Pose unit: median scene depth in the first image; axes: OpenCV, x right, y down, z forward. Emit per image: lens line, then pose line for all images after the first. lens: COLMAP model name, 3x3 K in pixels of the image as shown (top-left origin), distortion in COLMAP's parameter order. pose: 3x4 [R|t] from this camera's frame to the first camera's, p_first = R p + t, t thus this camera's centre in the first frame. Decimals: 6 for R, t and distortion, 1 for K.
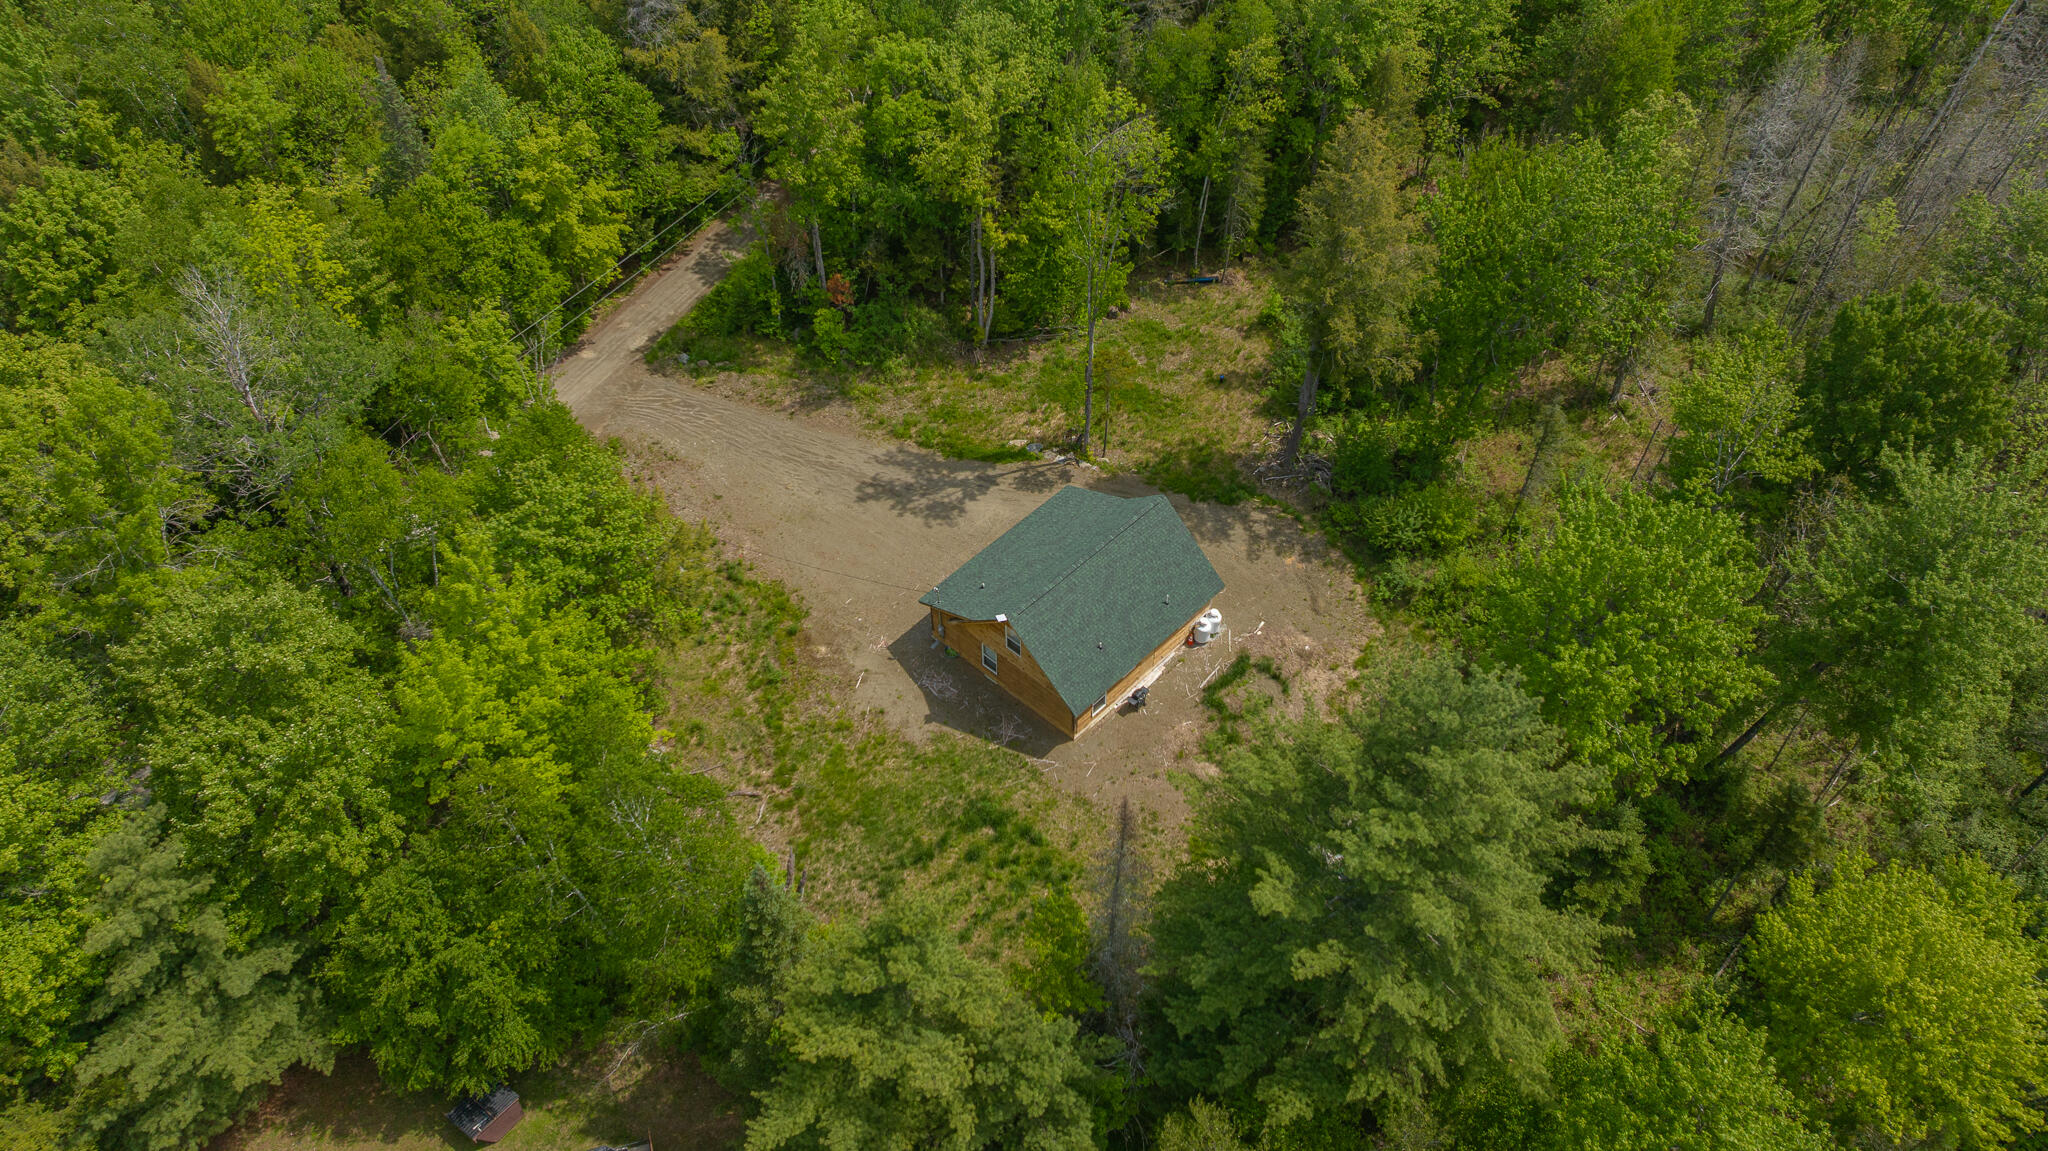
lens RADIAL K [[1432.2, 0, 1028.0], [0, 1432.2, 568.4], [0, 0, 1]] dist [-0.024983, 0.025348]
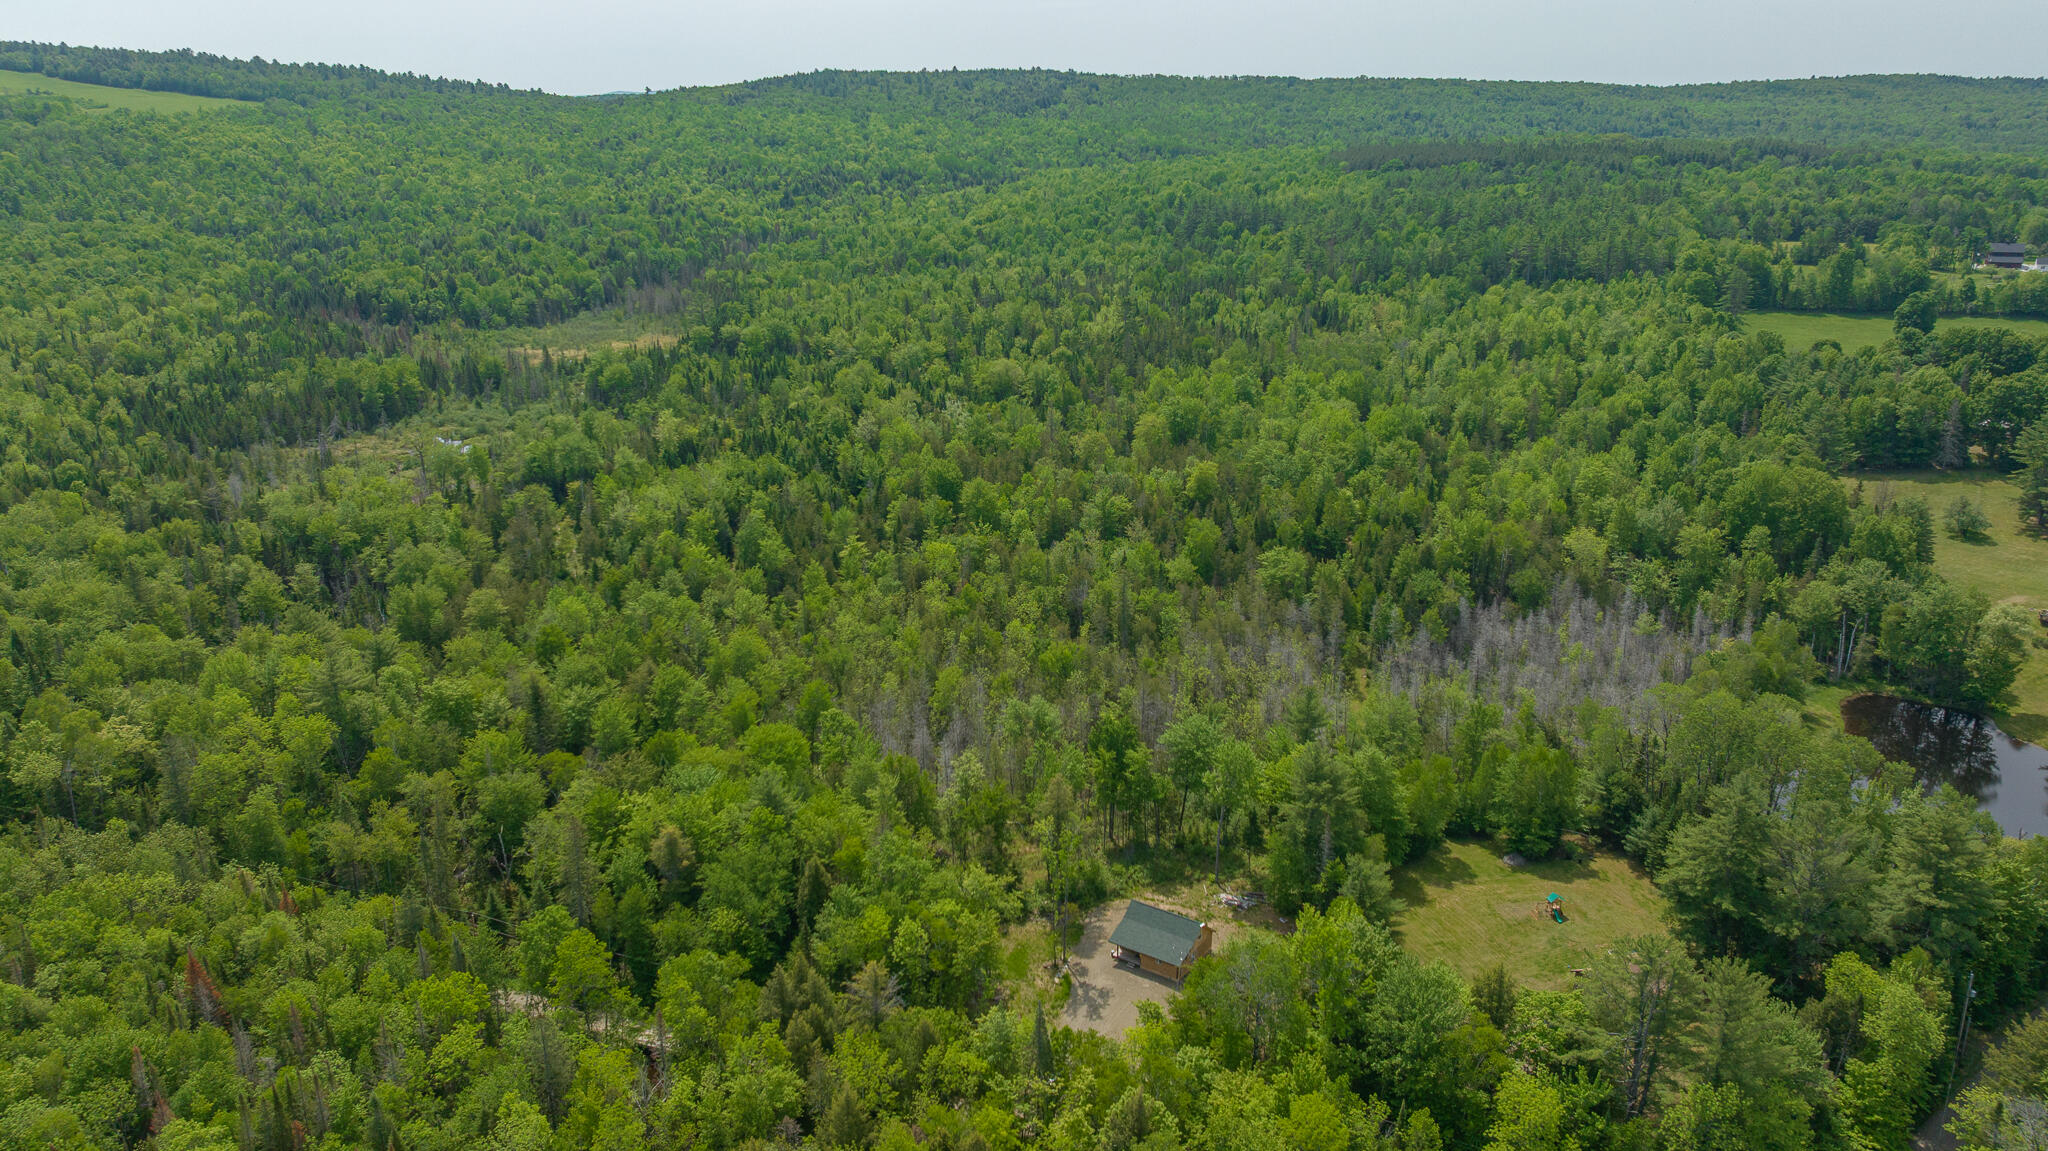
lens RADIAL K [[1432.2, 0, 1036.9], [0, 1432.2, 583.5], [0, 0, 1]] dist [-0.024983, 0.025348]
pose [[-0.151636, -0.312507, 0.937735, -1.970614], [0.717507, 0.617718, 0.321883, -1.252092], [-0.679846, 0.721640, 0.130557, 0.257435]]
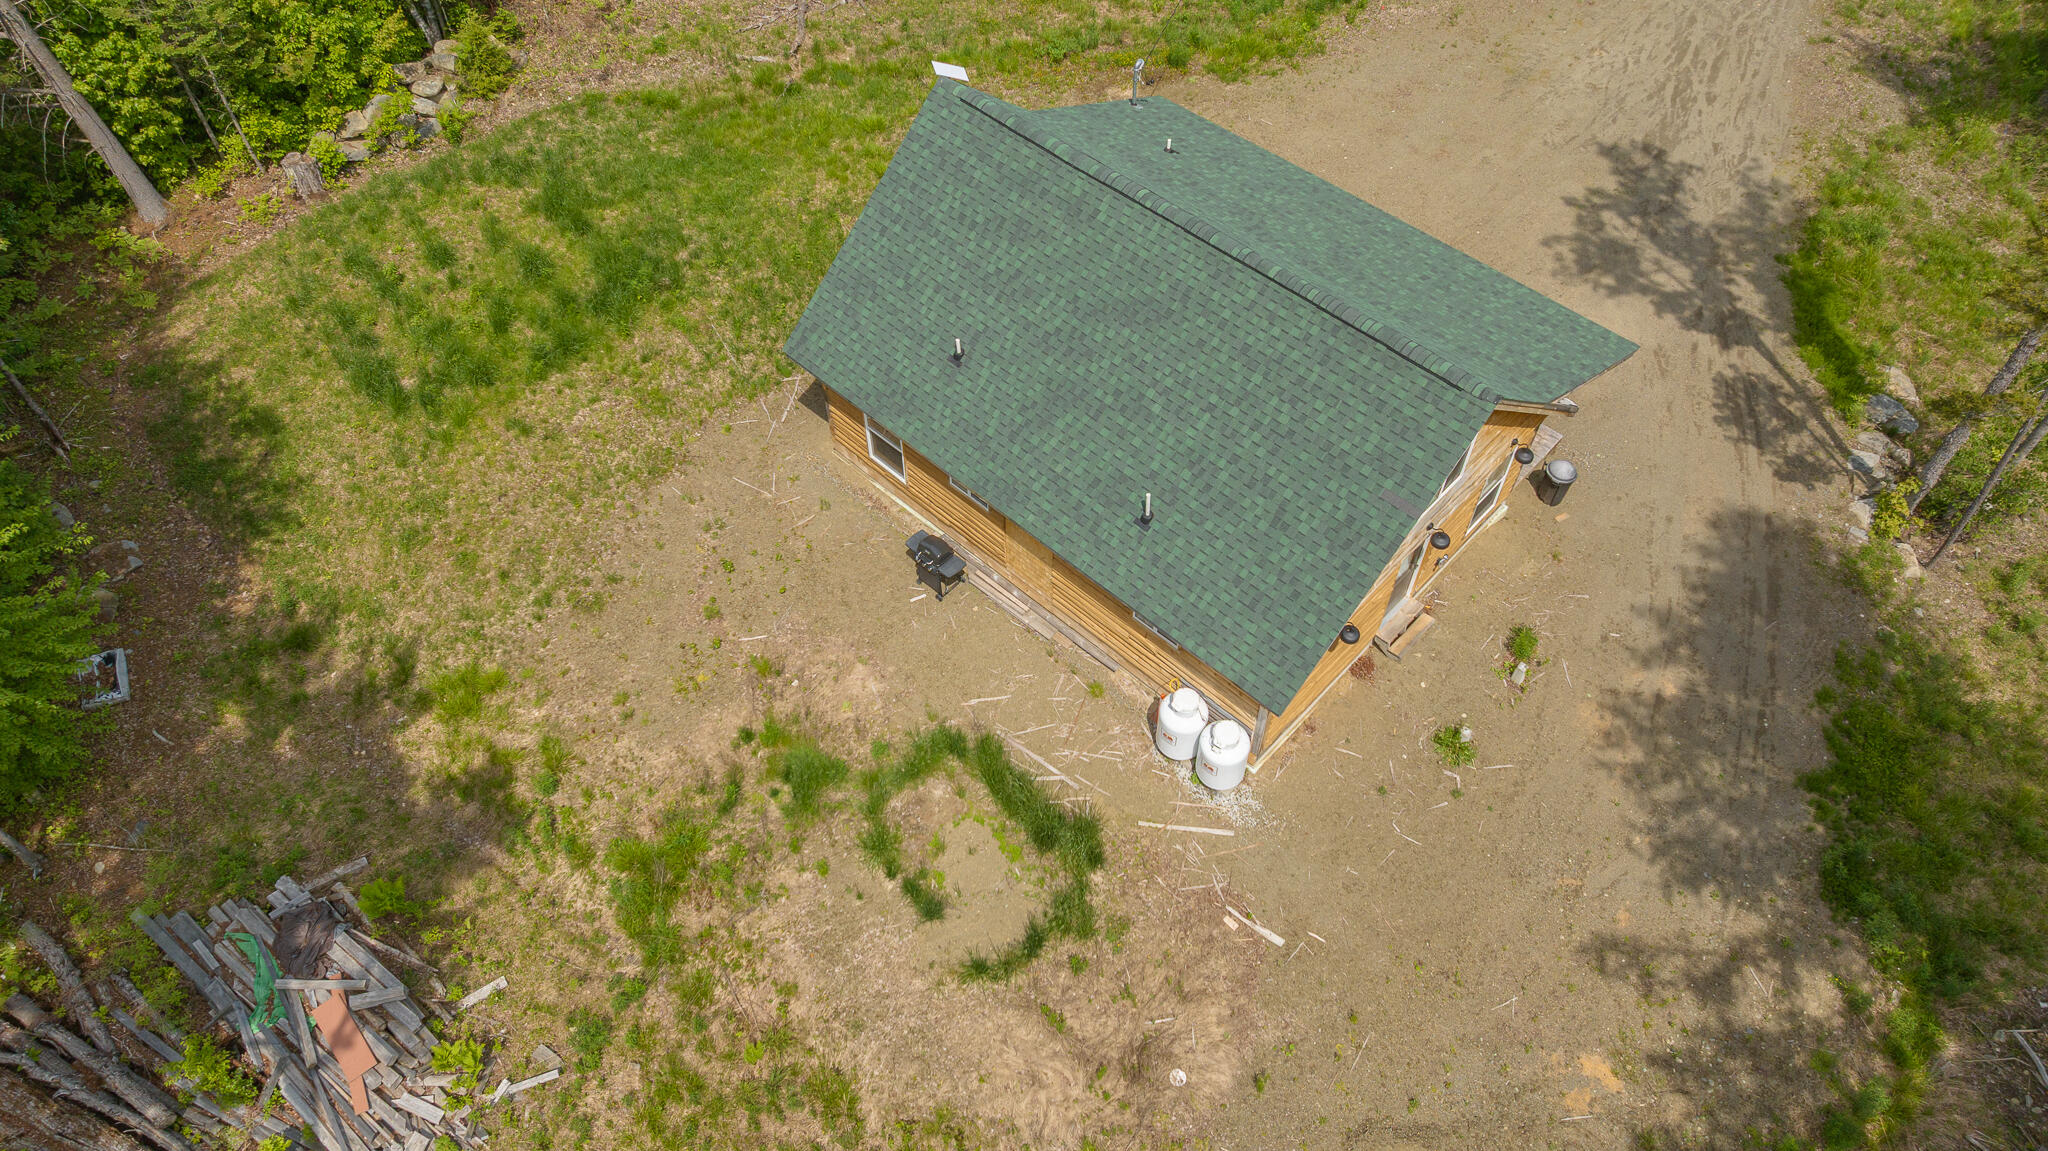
lens RADIAL K [[1432.2, 0, 1029.7], [0, 1432.2, 573.2], [0, 0, 1]] dist [-0.024983, 0.025348]
pose [[-0.003990, 0.800358, -0.599509, 0.246513], [-0.724372, 0.410993, 0.553506, -0.106180], [0.689398, 0.436476, 0.578117, 0.660391]]
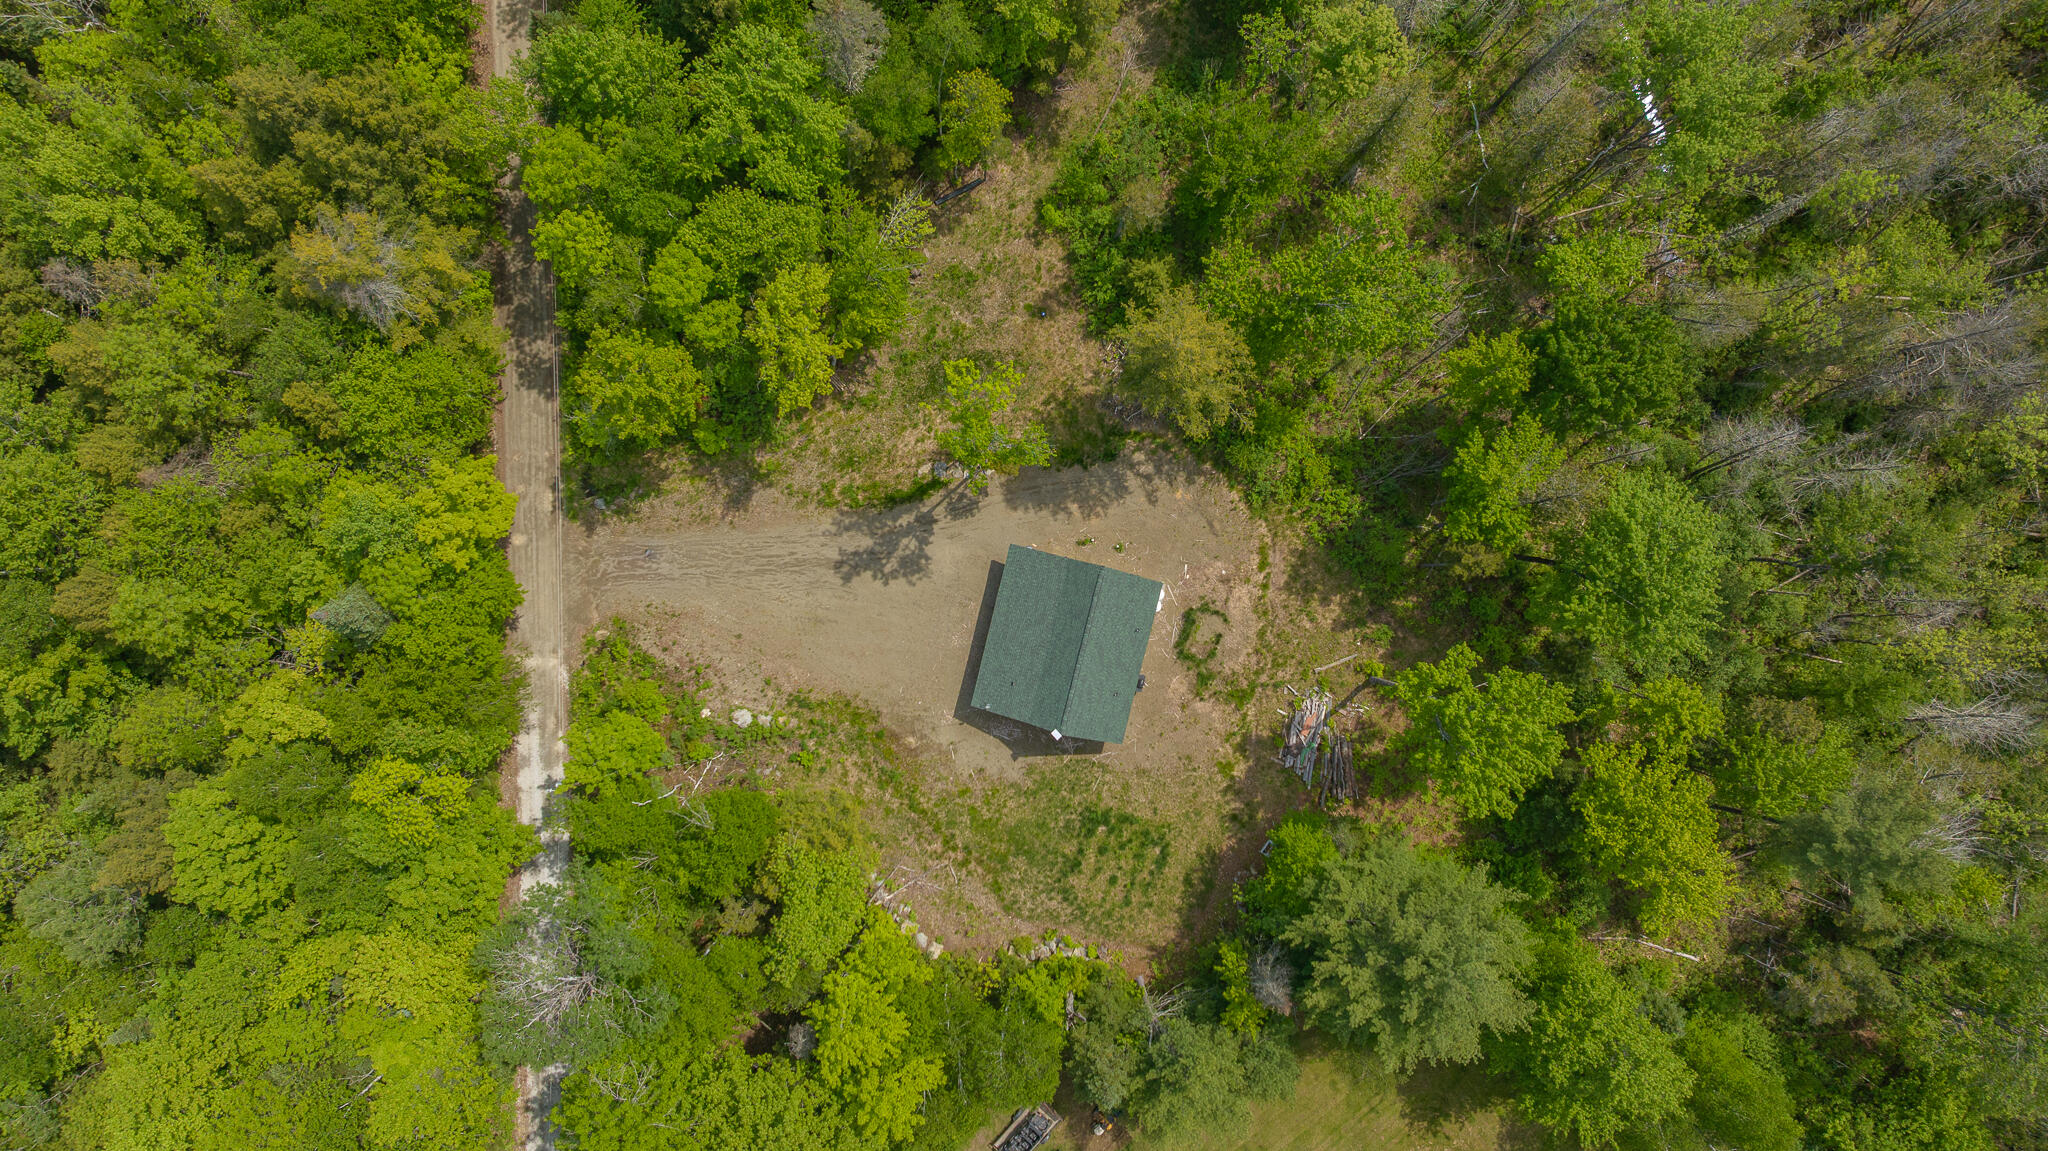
lens RADIAL K [[1432.2, 0, 1021.8], [0, 1432.2, 565.3], [0, 0, 1]] dist [-0.024983, 0.025348]
pose [[0.877289, -0.479920, 0.006434, 0.017075], [0.353757, 0.655607, 0.667109, -0.801094], [-0.324377, -0.582971, 0.744932, 0.038499]]
